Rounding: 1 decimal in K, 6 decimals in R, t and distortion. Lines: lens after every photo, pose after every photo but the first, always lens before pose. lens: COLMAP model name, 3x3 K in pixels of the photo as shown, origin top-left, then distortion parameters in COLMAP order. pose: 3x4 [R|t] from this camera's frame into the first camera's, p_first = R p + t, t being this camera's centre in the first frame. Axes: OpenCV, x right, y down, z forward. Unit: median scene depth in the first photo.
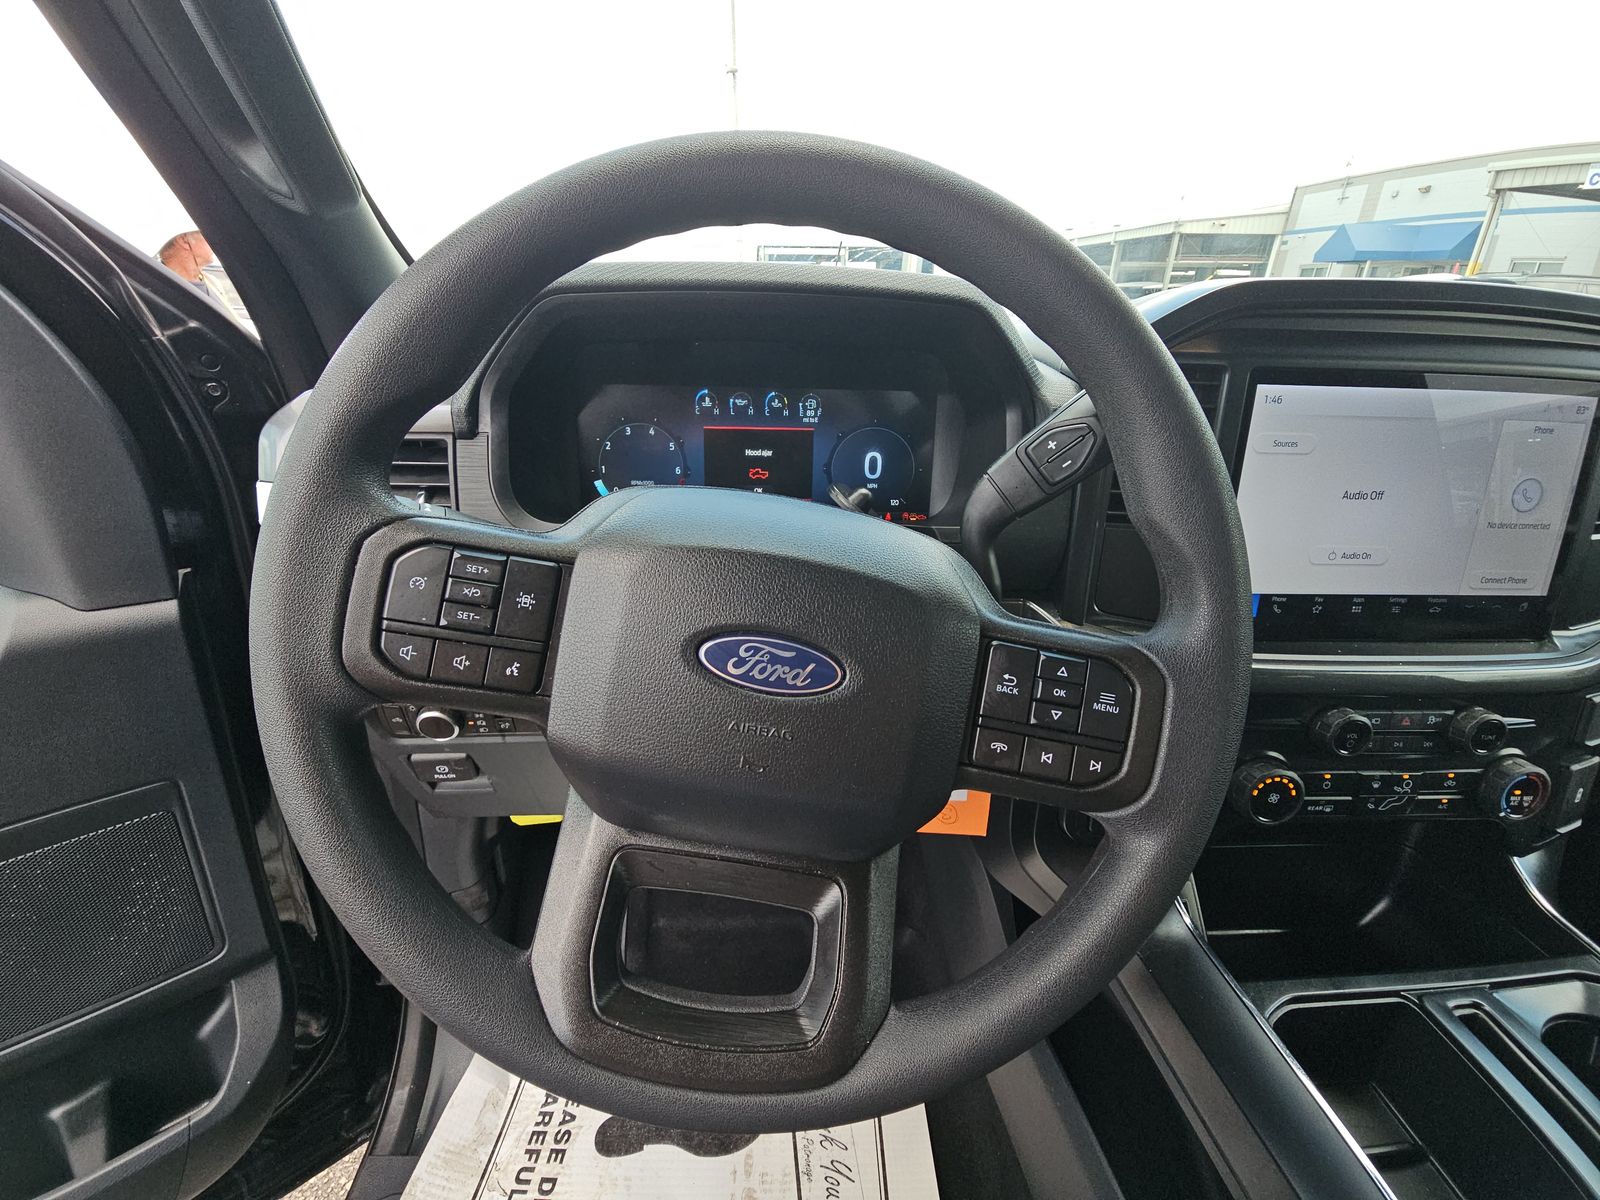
lens RADIAL K [[644.9, 0, 799.8], [0, 644.9, 594.4], [0, 0, 1]] dist [0.028832, -0.017964]
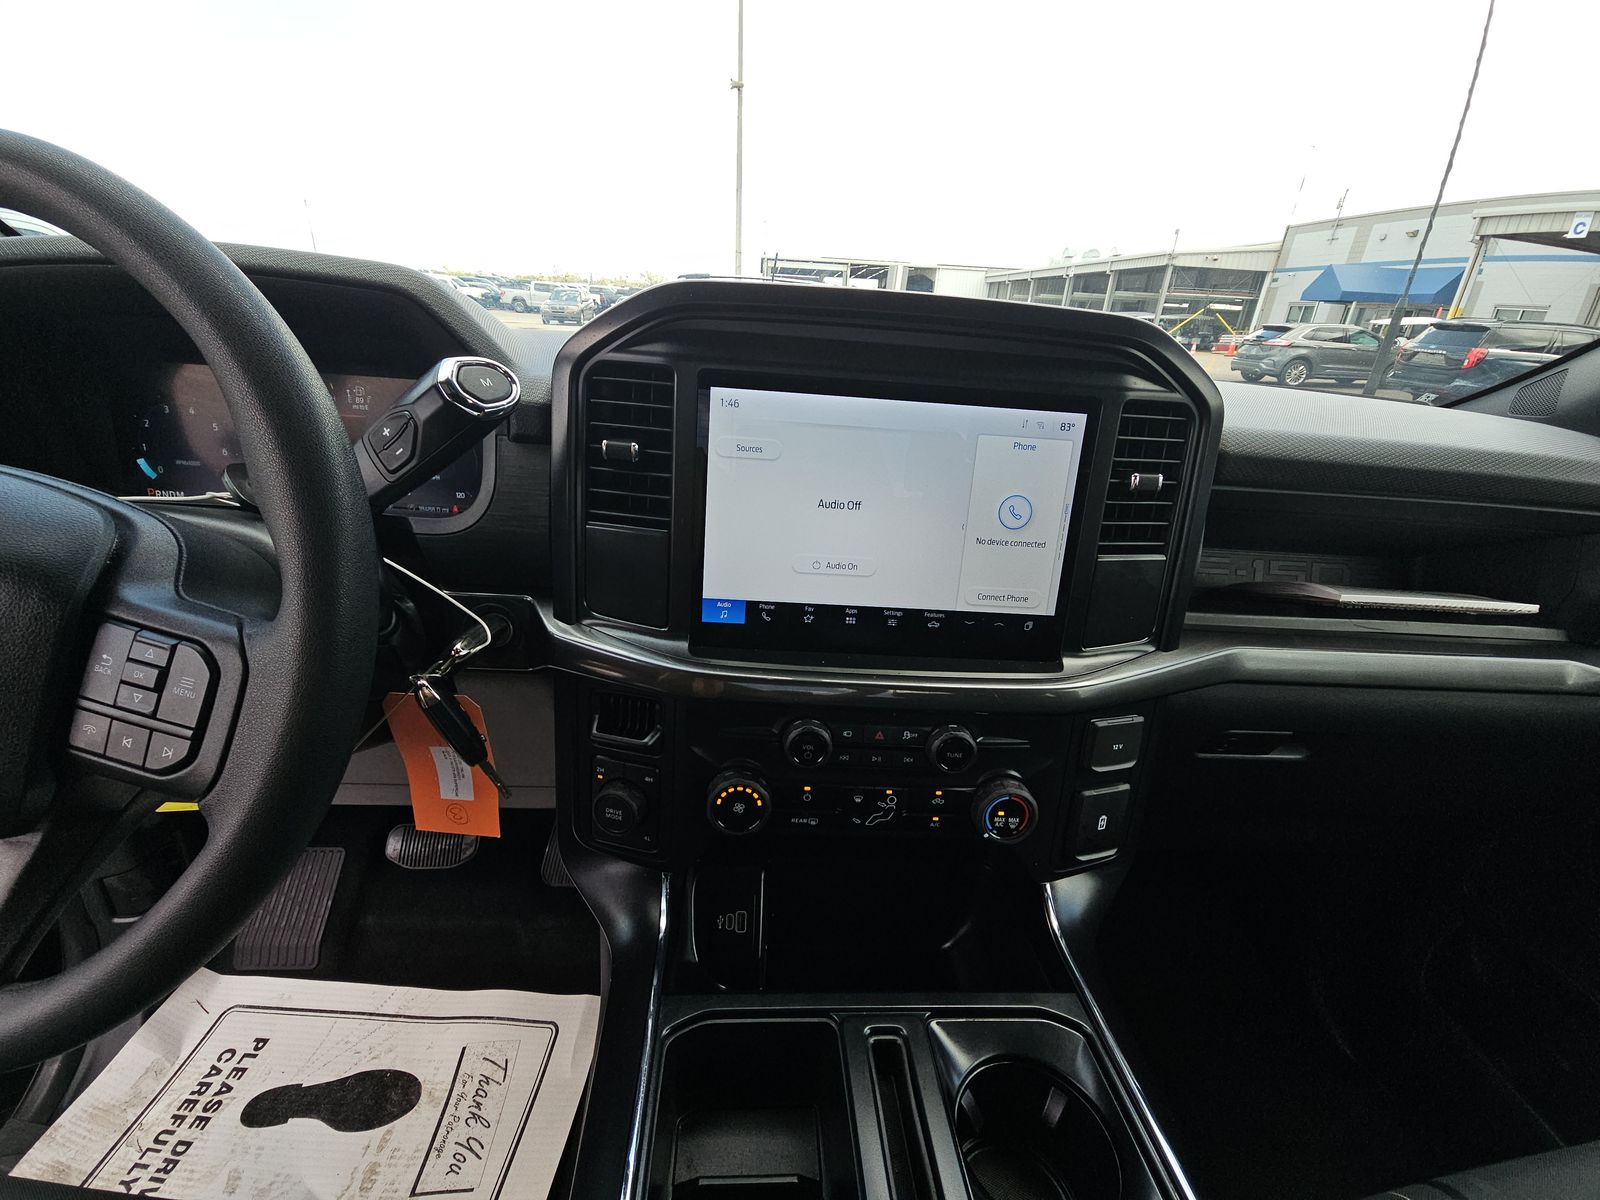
lens RADIAL K [[635.7, 0, 861.9], [0, 635.7, 615.3], [0, 0, 1]] dist [0.000351, -0.008115]
pose [[0.999091, 0.042620, -0.000150, 0.649770], [-0.042615, 0.999032, 0.010887, 0.002296], [0.000614, -0.010871, 0.999941, 0.029454]]
